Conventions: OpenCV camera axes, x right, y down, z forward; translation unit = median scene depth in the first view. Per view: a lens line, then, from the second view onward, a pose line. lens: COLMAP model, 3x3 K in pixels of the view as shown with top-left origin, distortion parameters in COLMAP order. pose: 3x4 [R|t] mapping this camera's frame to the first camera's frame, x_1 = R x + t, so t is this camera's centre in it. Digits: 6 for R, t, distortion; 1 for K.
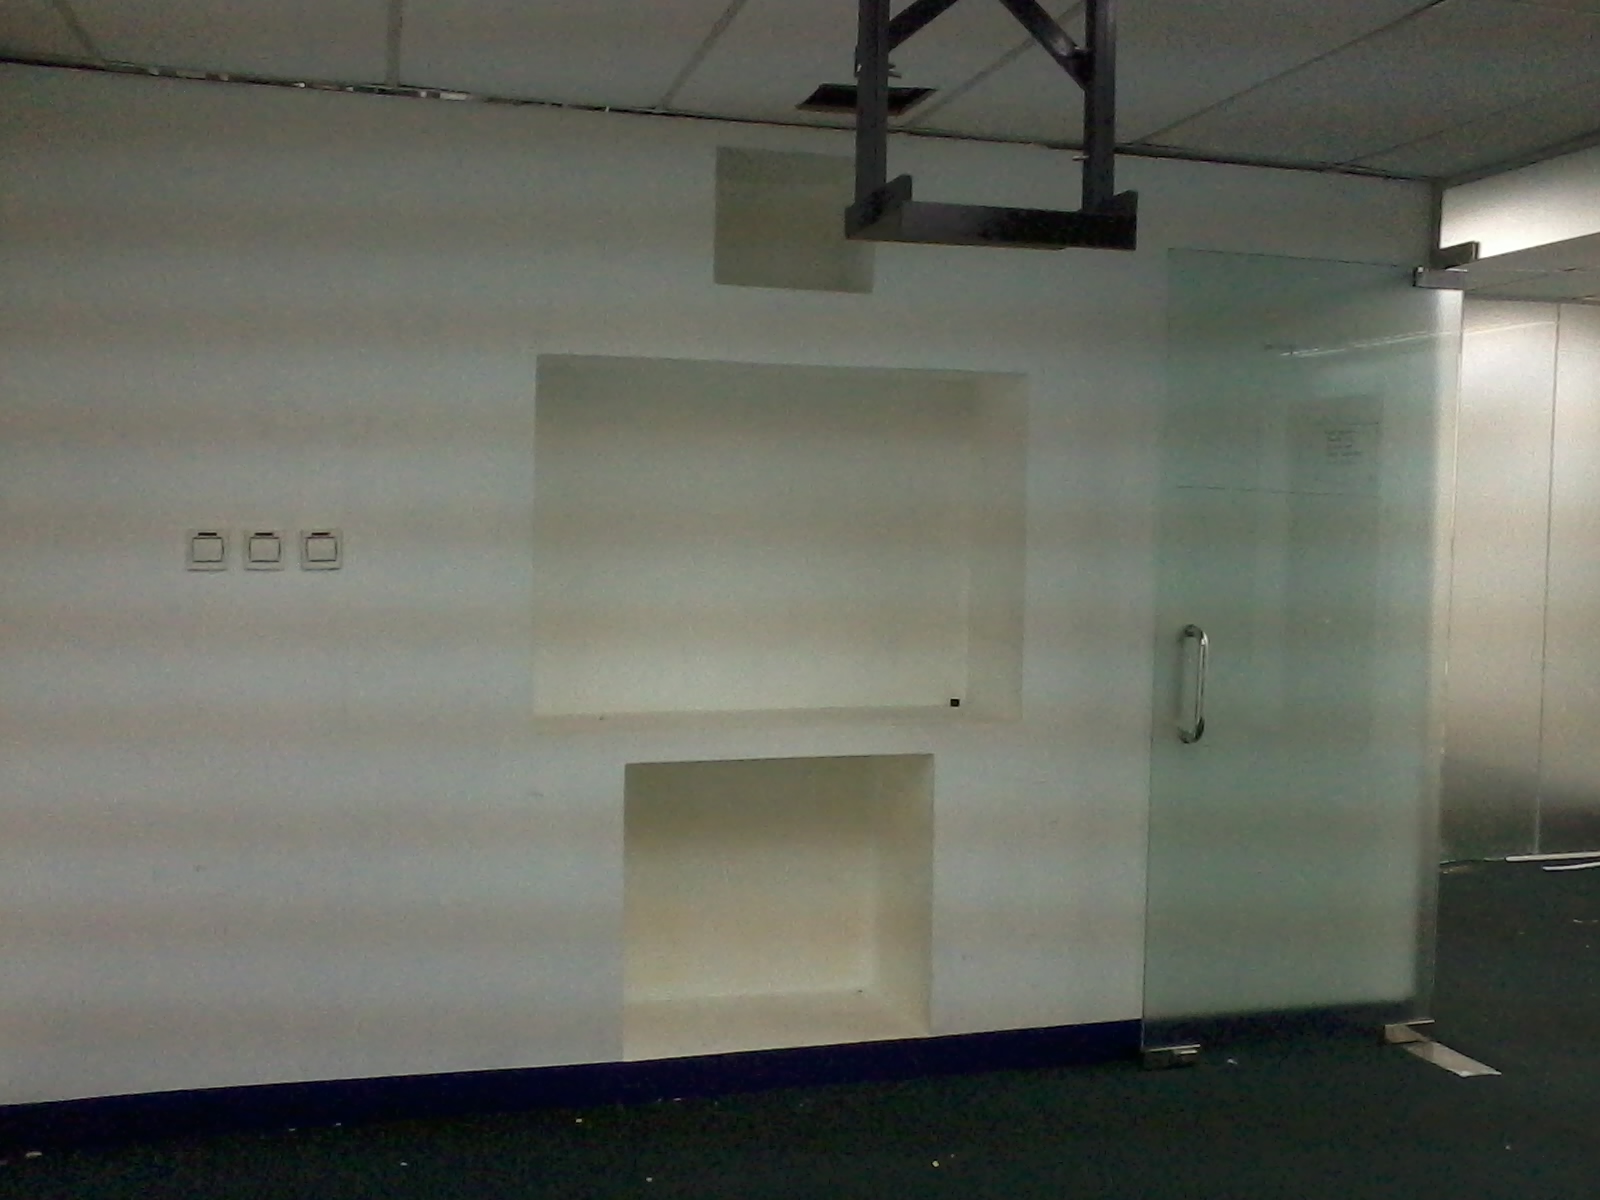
lens RADIAL K [[1555.4, 0, 800.0], [0, 1555.4, 600.0], [0, 0, 1]] dist [0.001392, -0.001181]
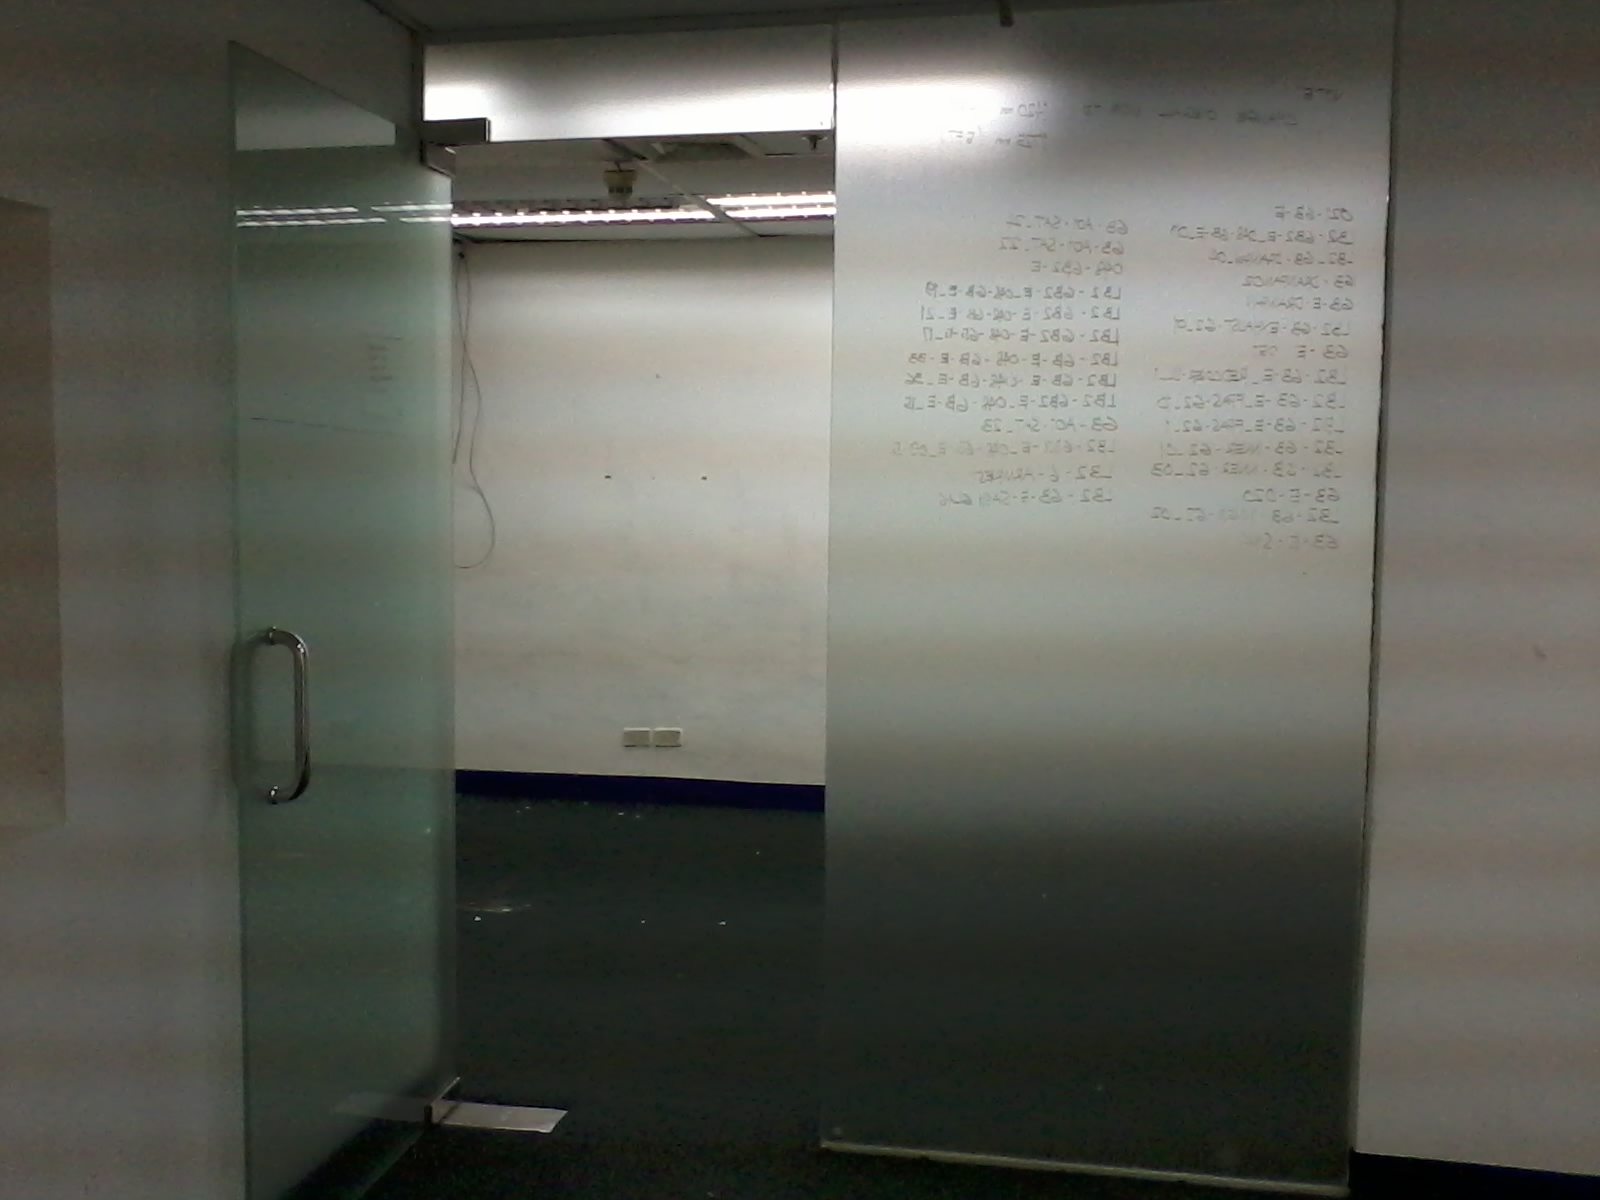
lens RADIAL K [[1555.4, 0, 800.0], [0, 1555.4, 600.0], [0, 0, 1]] dist [0.001392, -0.001181]
pose [[0.461996, -0.089964, 0.882308, -0.225860], [0.074442, 0.995265, 0.062502, -0.020318], [-0.883752, 0.036805, 0.466505, 0.490972]]
